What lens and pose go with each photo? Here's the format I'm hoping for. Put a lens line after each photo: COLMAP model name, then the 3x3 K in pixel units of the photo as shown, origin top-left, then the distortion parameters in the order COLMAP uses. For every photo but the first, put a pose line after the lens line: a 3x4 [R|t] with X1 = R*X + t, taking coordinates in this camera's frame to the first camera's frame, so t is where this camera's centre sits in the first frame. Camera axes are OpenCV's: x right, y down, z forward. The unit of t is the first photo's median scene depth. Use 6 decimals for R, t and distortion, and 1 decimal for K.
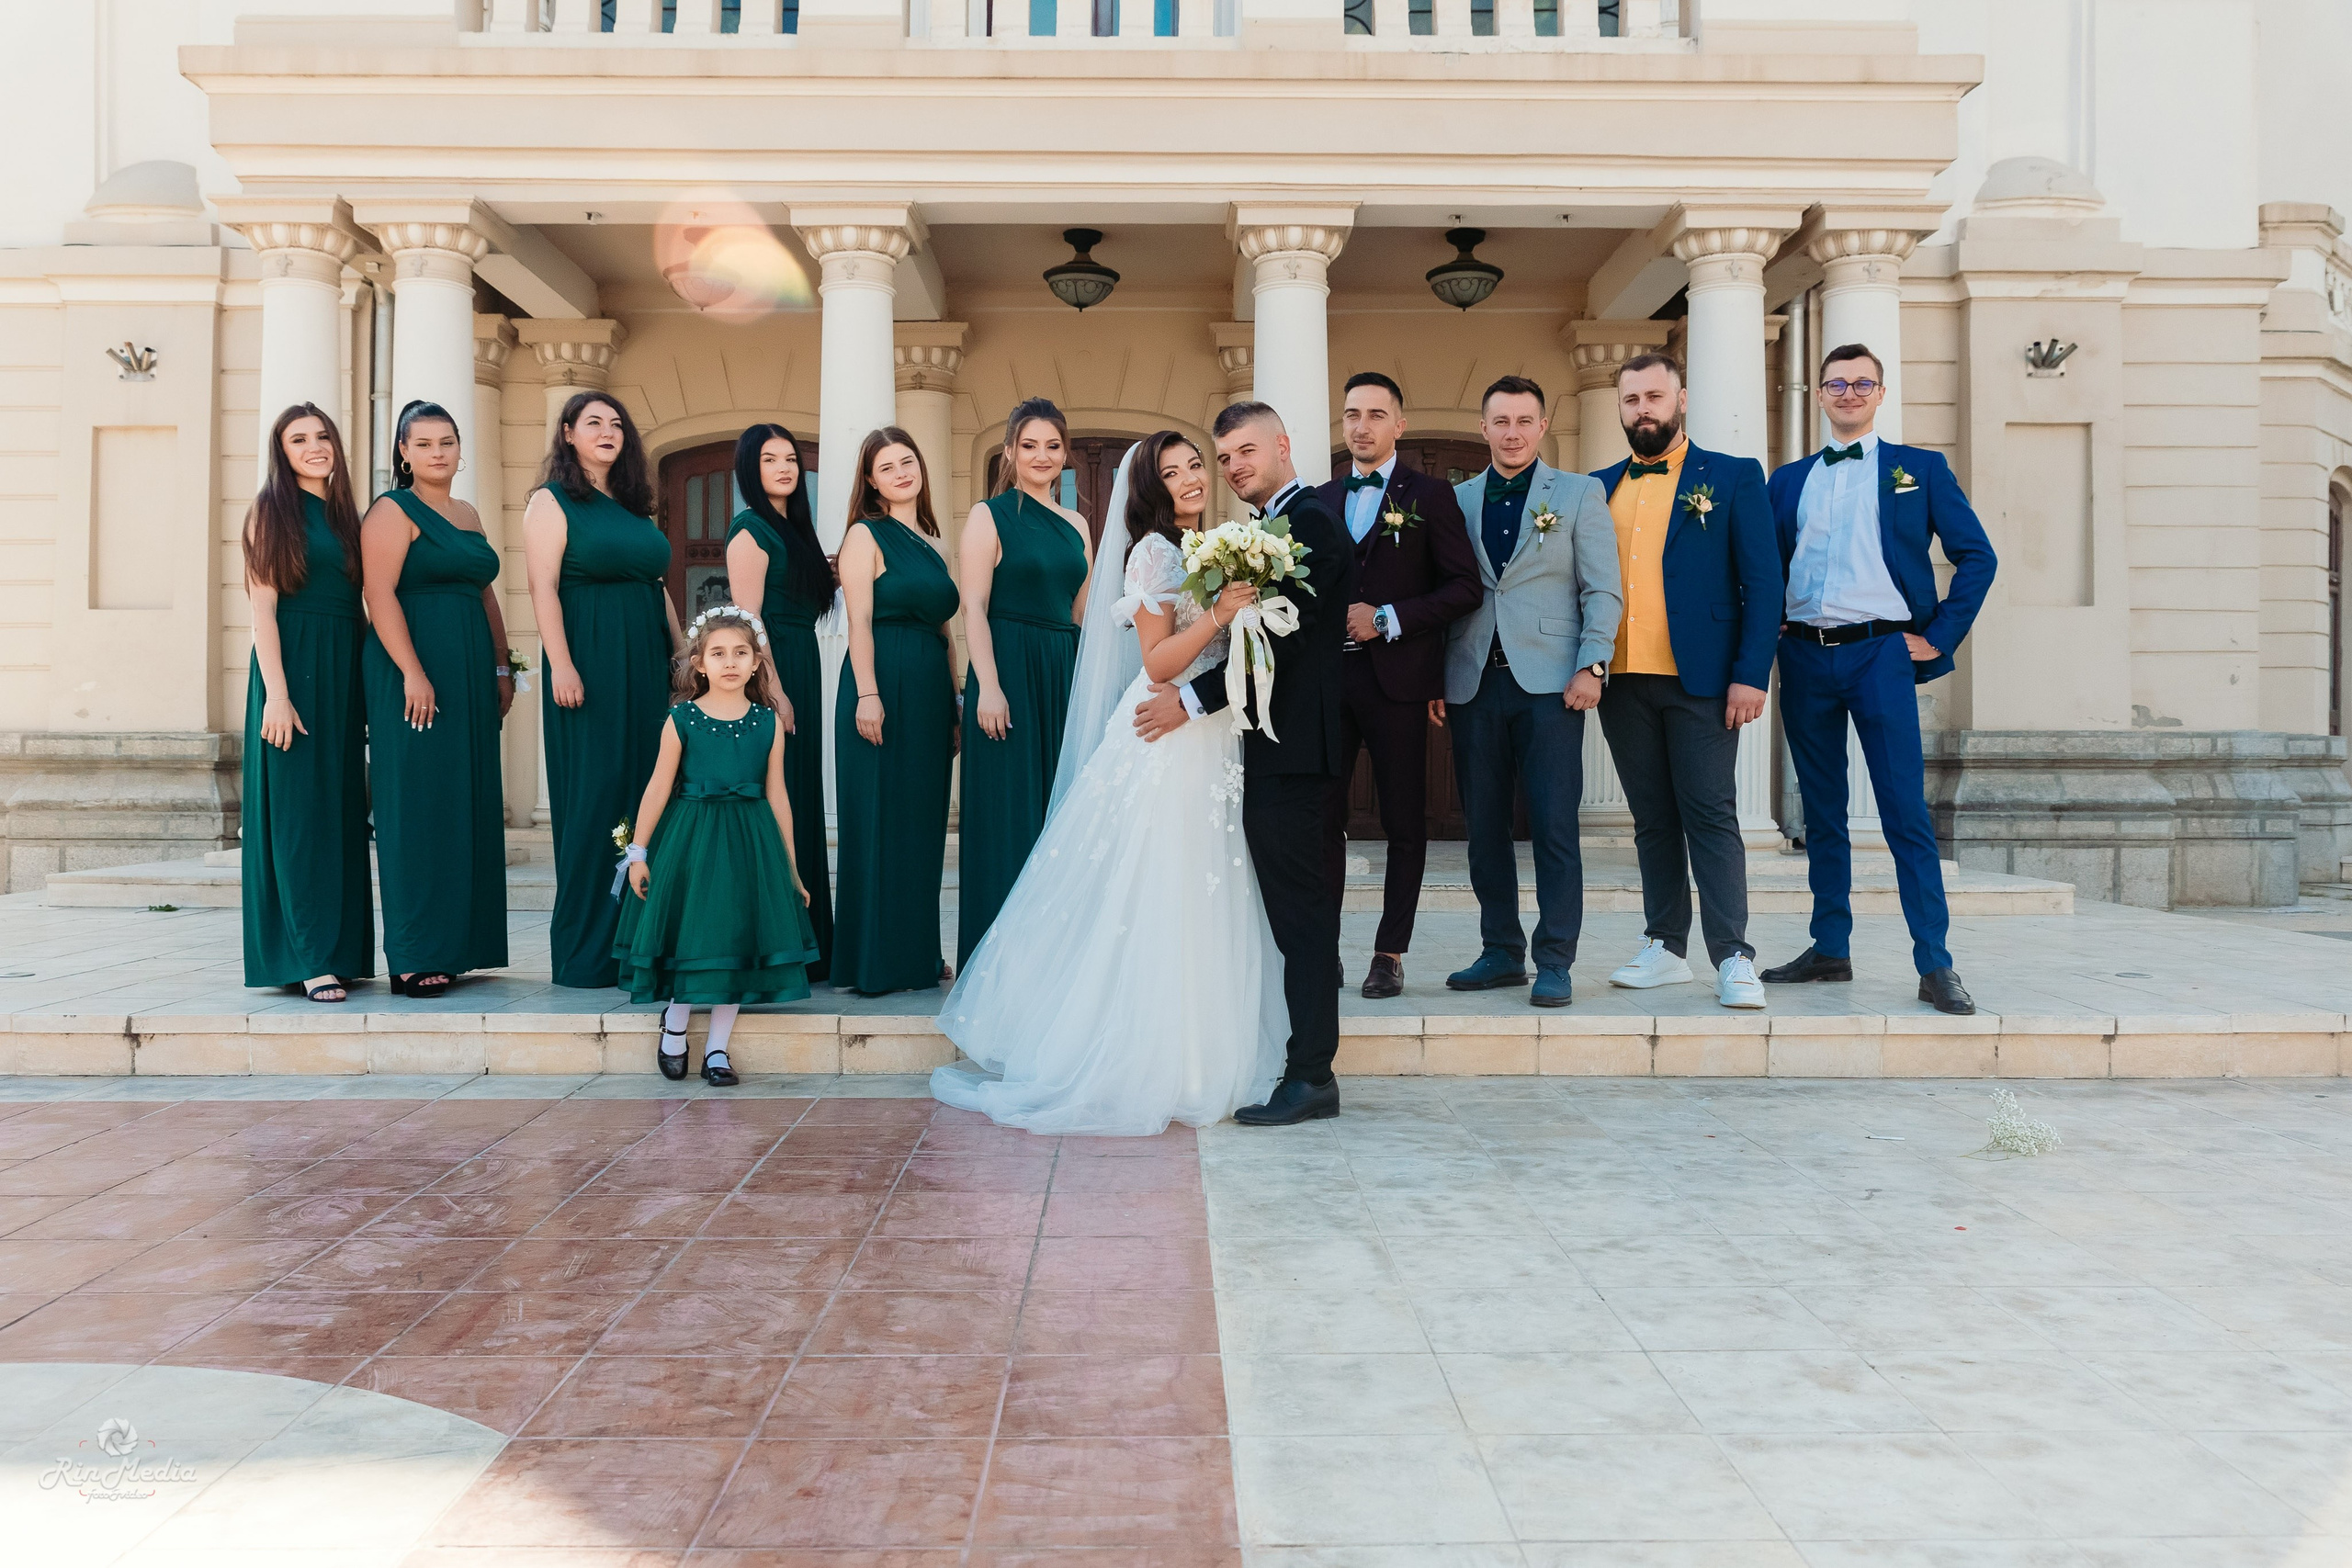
lens RADIAL K [[1905.0, 0, 1171.9], [0, 1905.0, 777.0], [0, 0, 1]] dist [-0.009703, 0.003360]
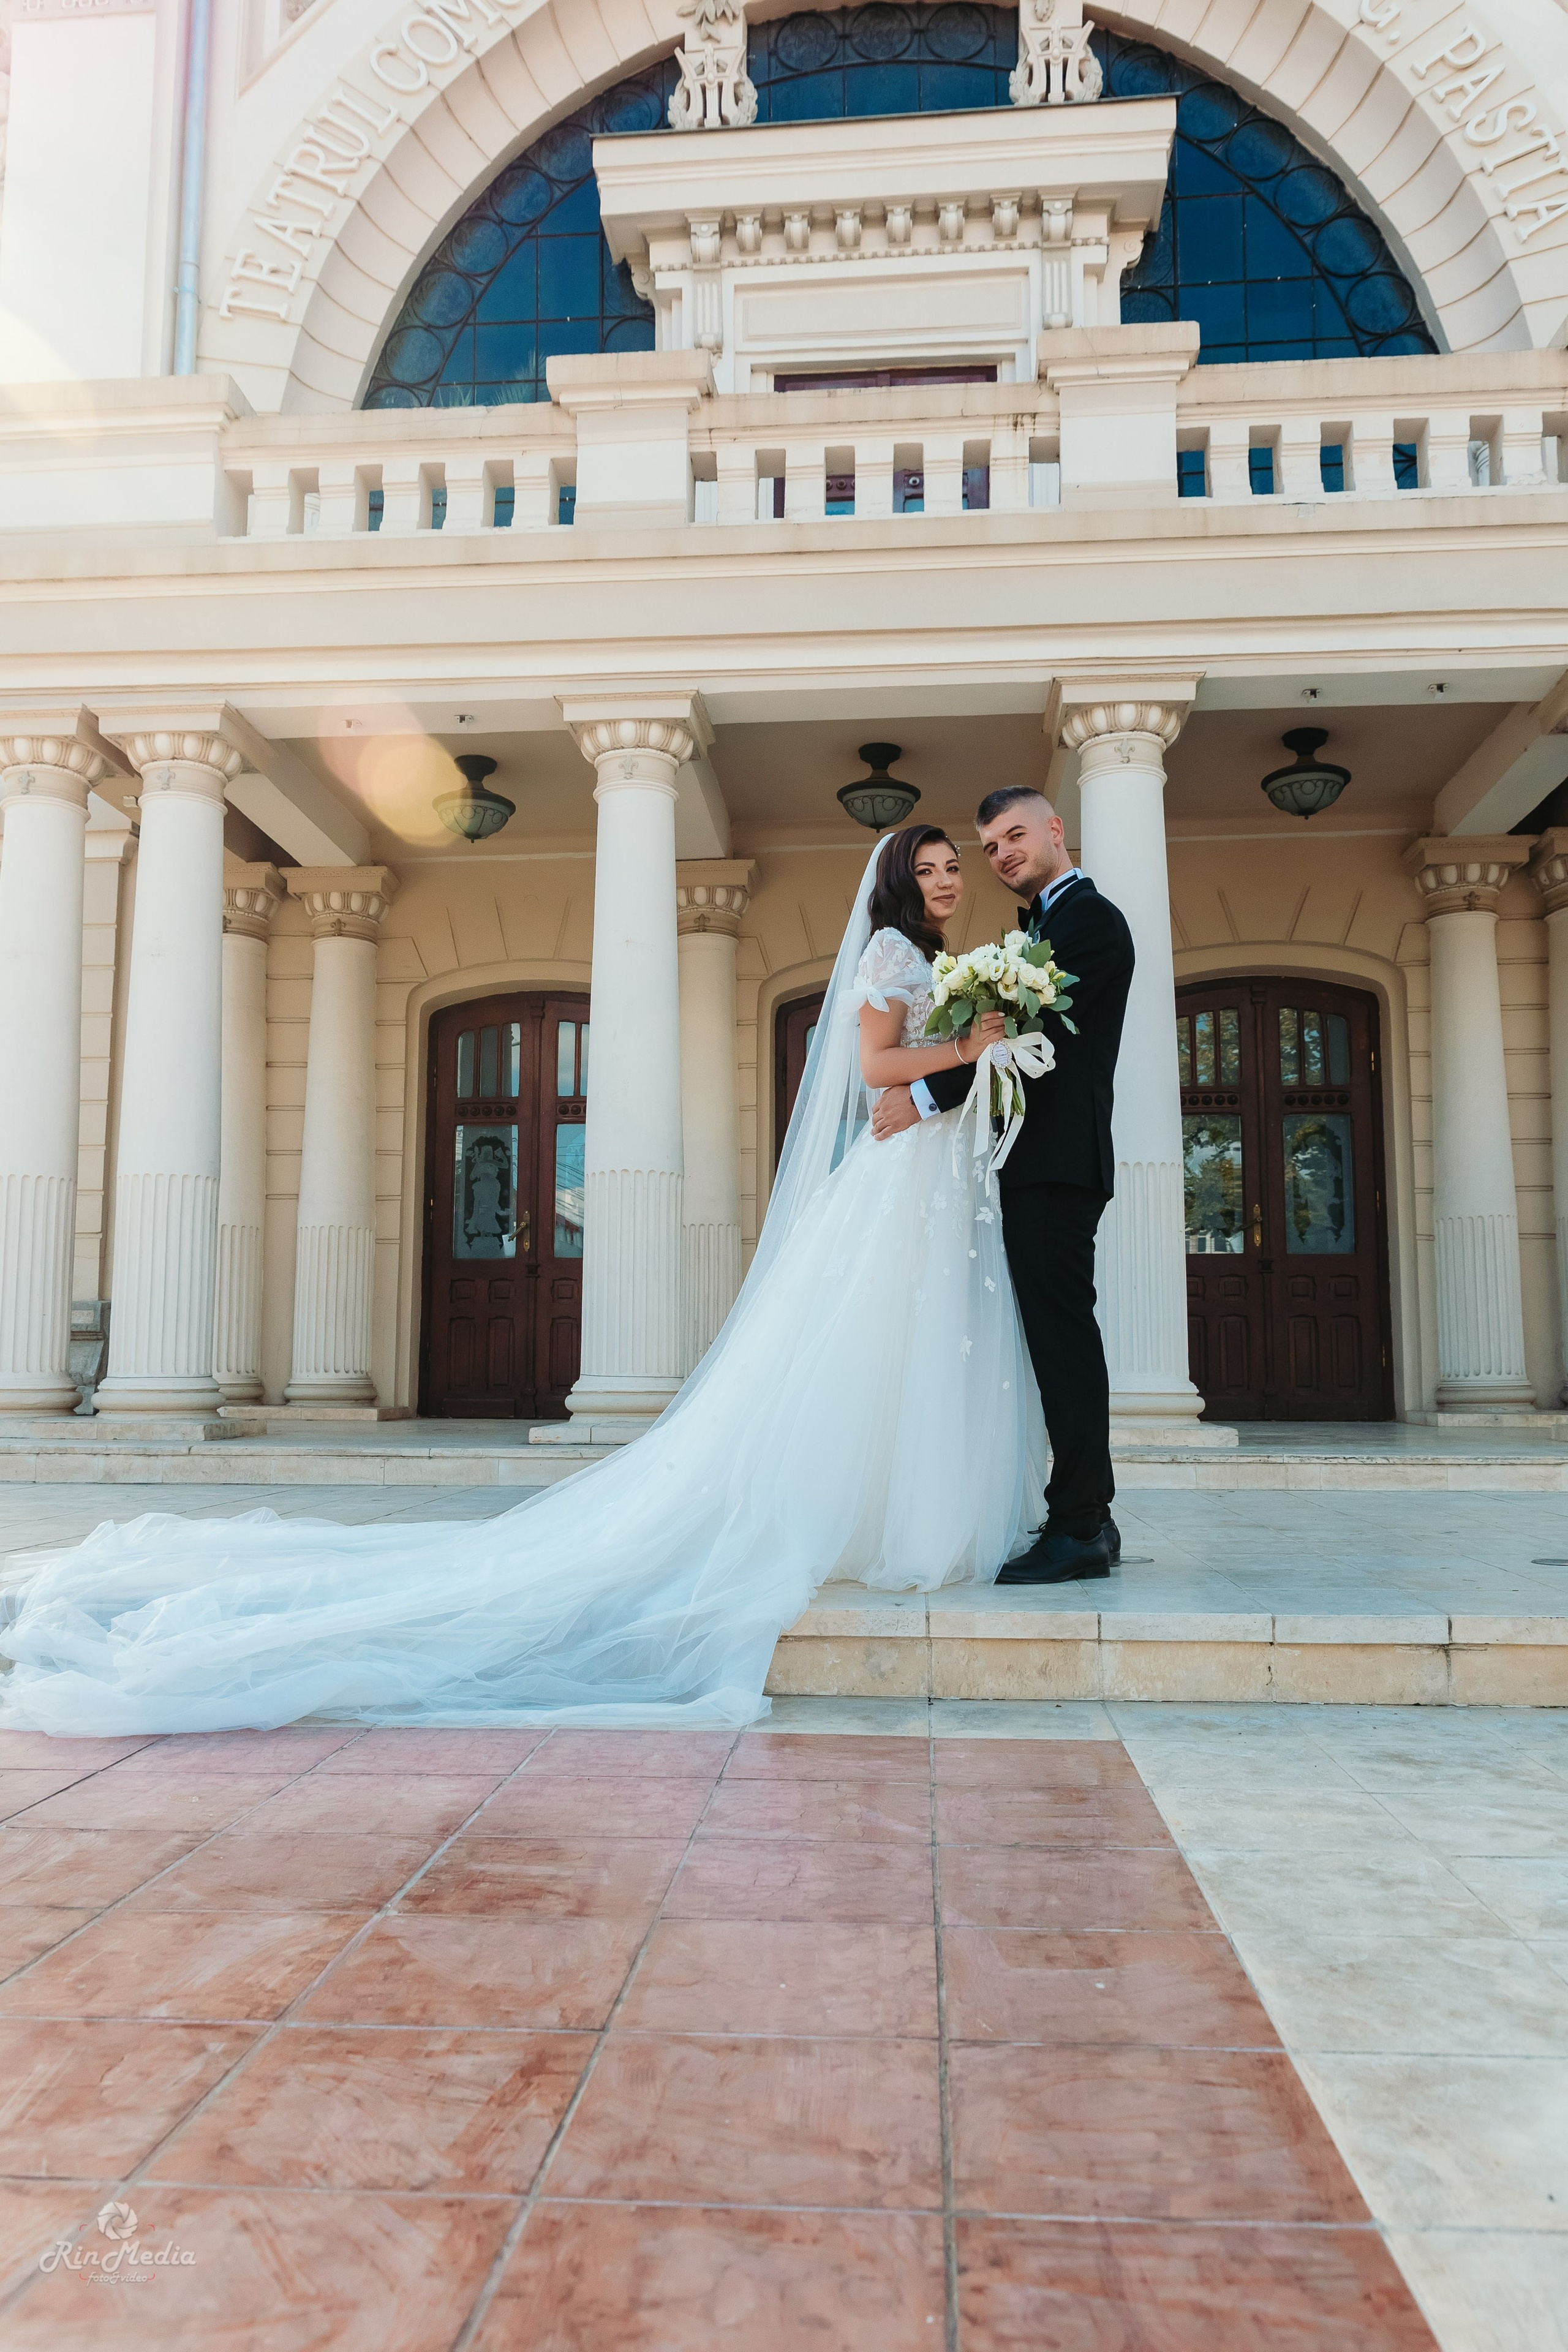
lens RADIAL K [[1767.2, 0, 771.5], [0, 1767.2, 1178.3], [0, 0, 1]] dist [-0.001764, 0.003185]
pose [[0.995913, -0.011211, -0.089618, -0.027459], [0.000162, 0.992486, -0.122360, 0.027668], [0.090316, 0.121845, 0.988431, 0.195175]]
